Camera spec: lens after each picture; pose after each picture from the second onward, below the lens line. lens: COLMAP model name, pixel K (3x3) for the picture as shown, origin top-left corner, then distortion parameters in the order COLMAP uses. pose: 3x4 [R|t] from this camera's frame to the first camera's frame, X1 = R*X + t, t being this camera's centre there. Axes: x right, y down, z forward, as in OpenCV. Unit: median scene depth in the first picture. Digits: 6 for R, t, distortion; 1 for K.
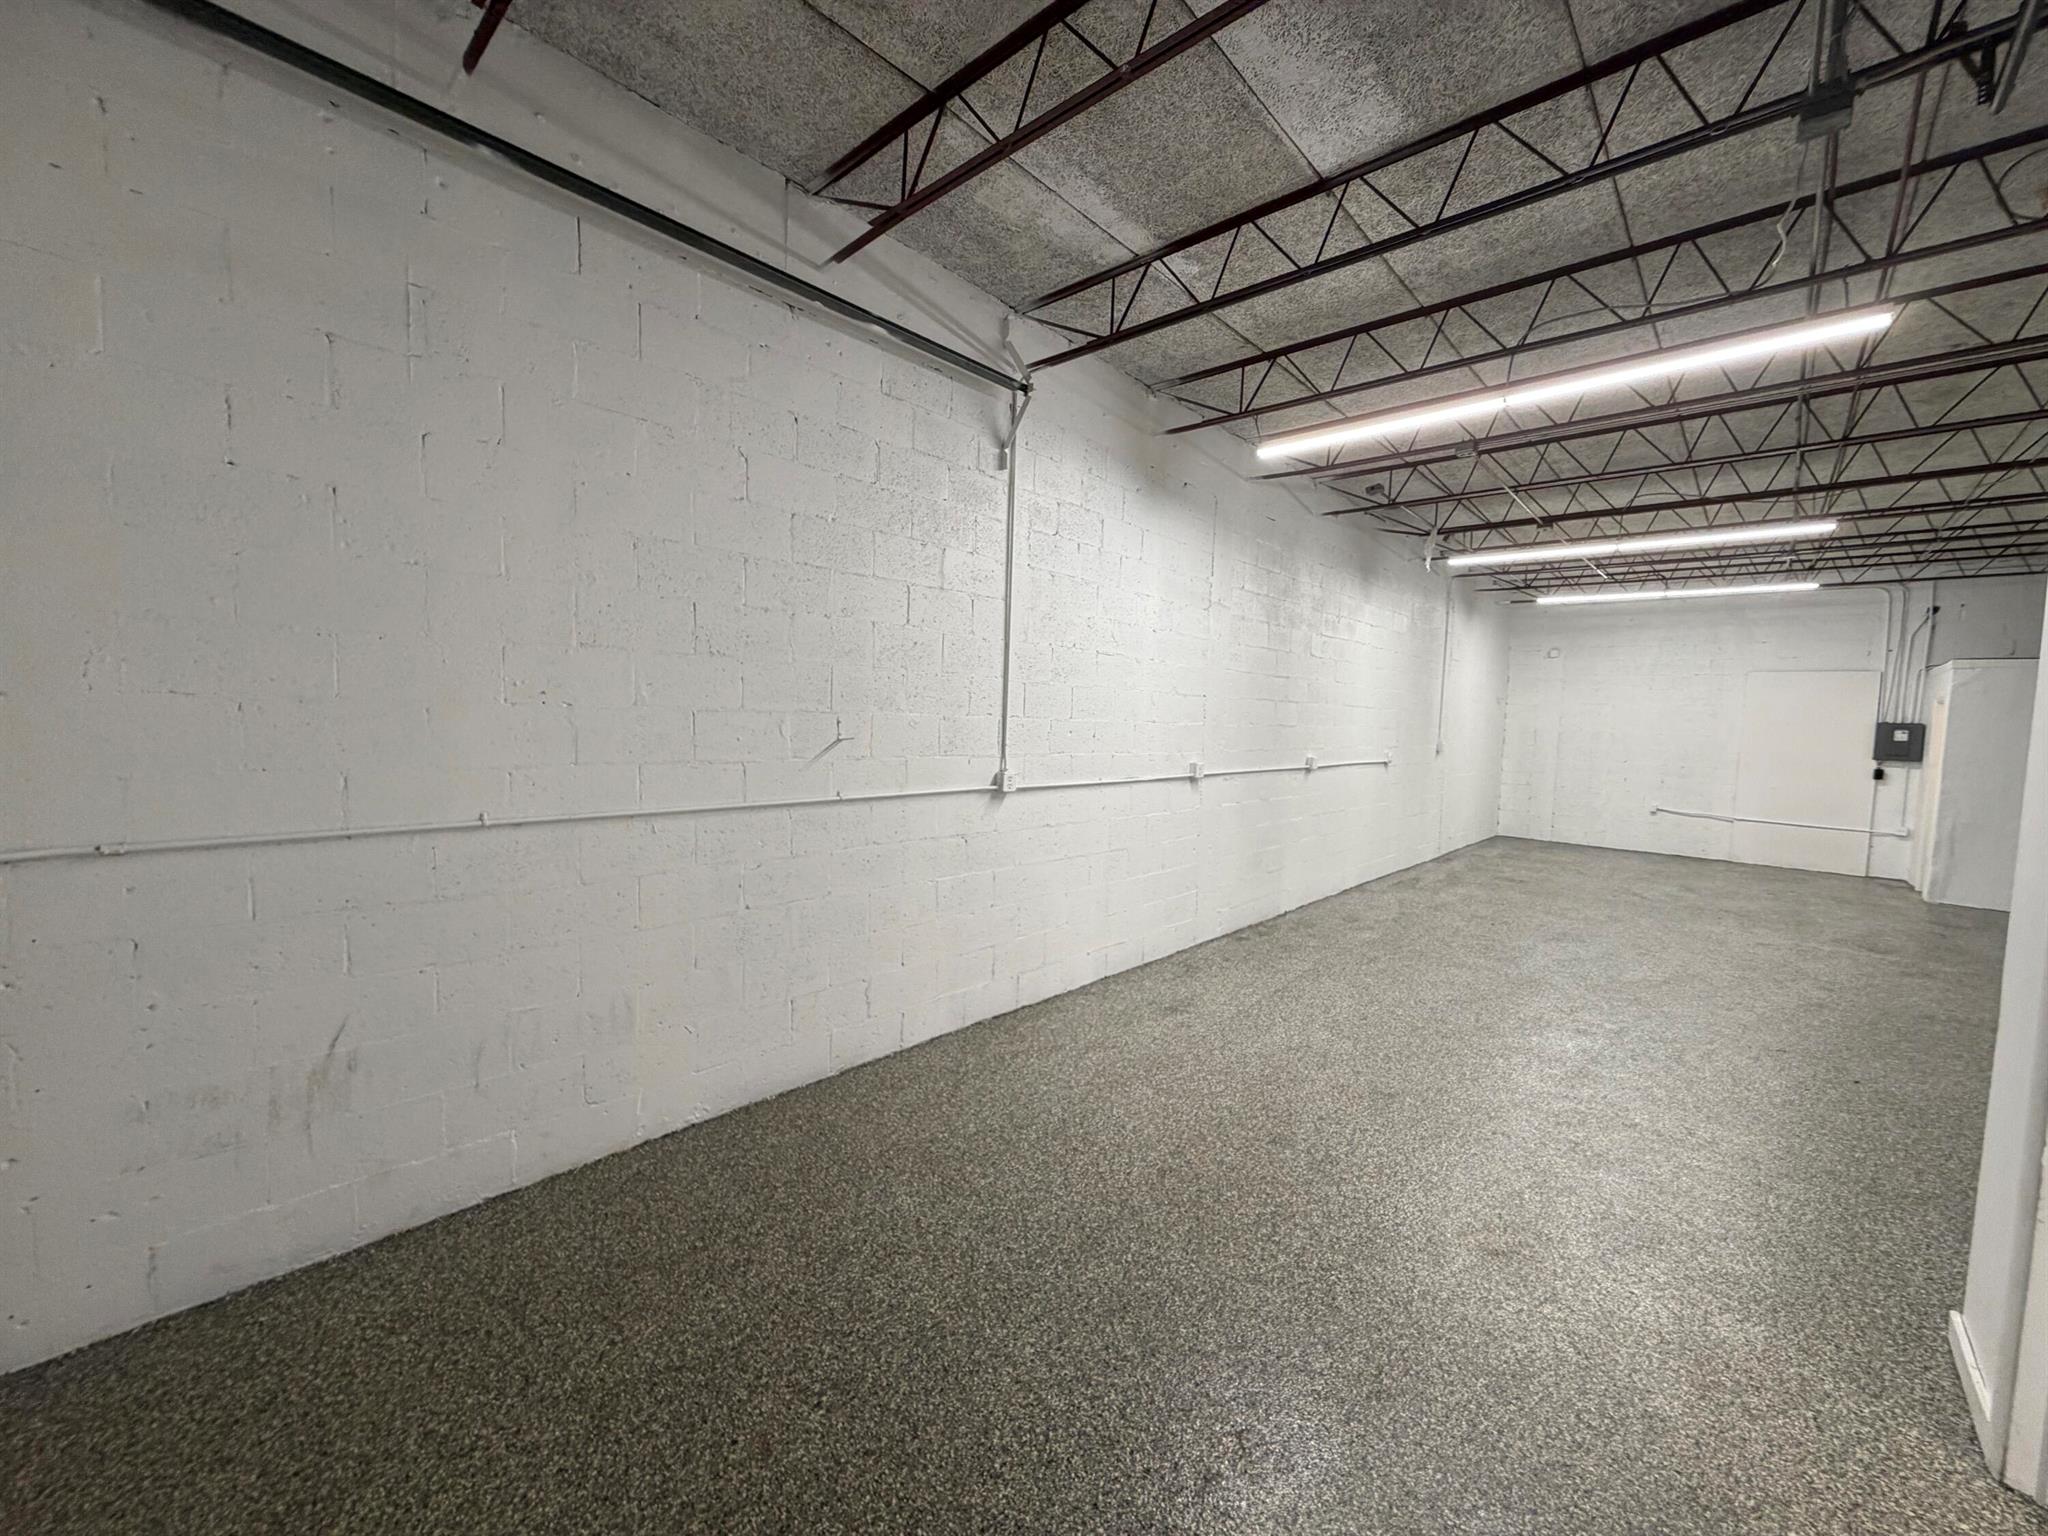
lens RADIAL K [[797.4, 0, 1024.0], [0, 797.4, 768.0], [0, 0, 1]] dist [0.000550, -0.000038]
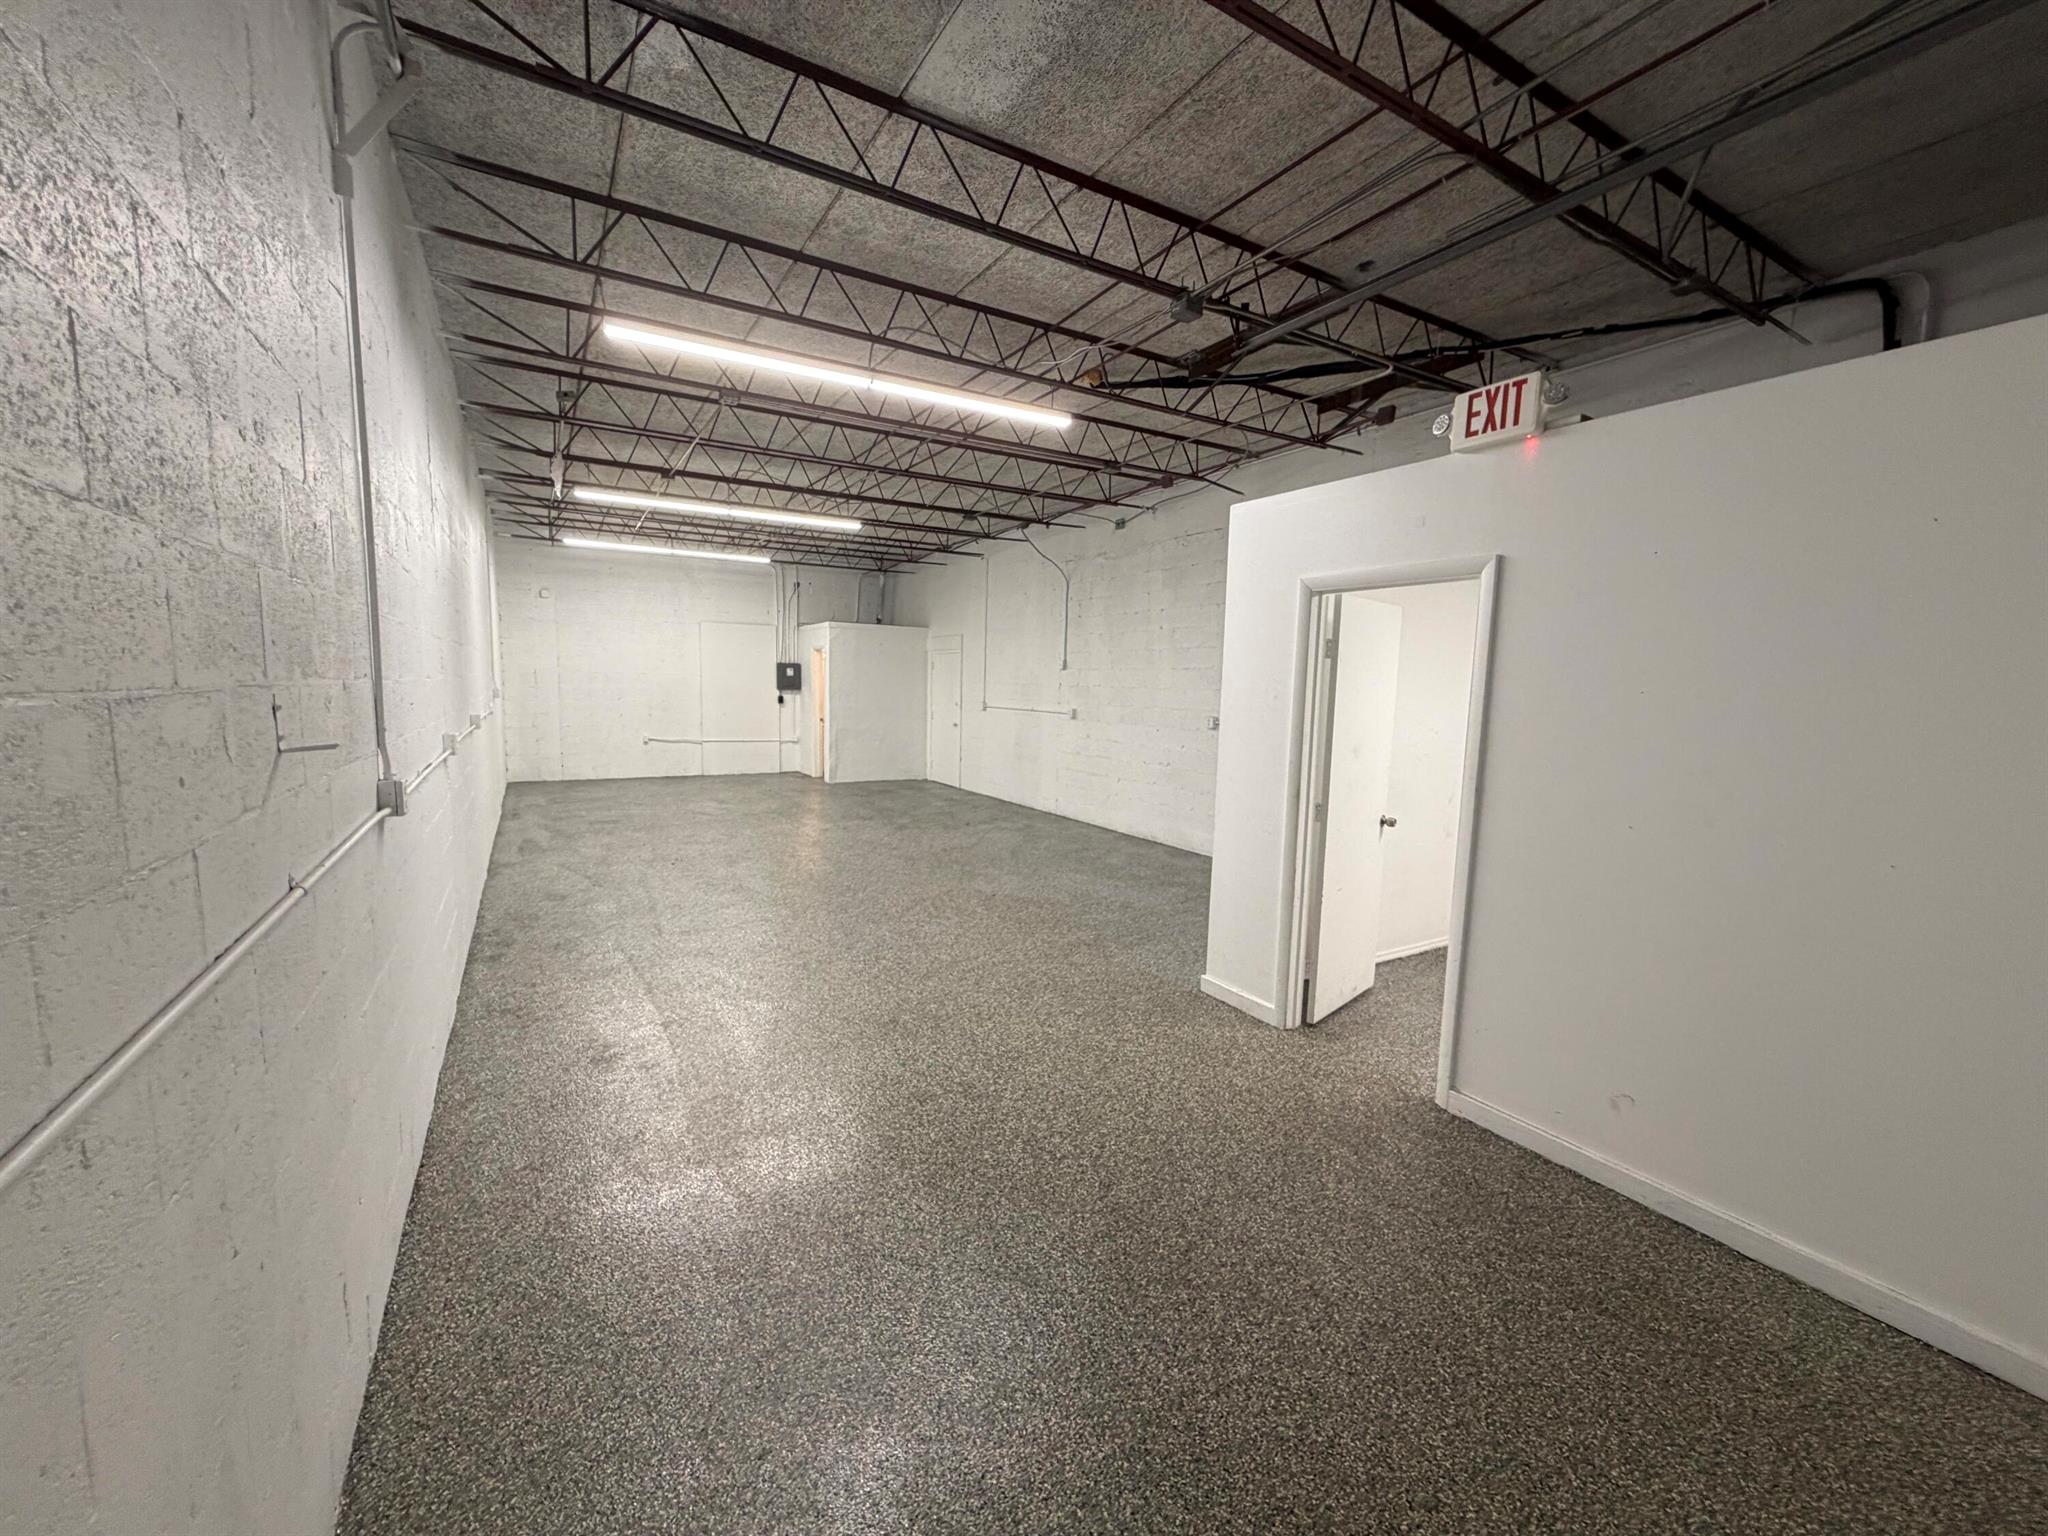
lens RADIAL K [[797.4, 0, 1024.0], [0, 797.4, 768.0], [0, 0, 1]] dist [0.000550, -0.000038]
pose [[0.313349, -0.128958, 0.940841, -0.328264], [0.053514, 0.991560, 0.118087, -0.036826], [-0.948129, 0.013346, 0.317606, 0.337050]]
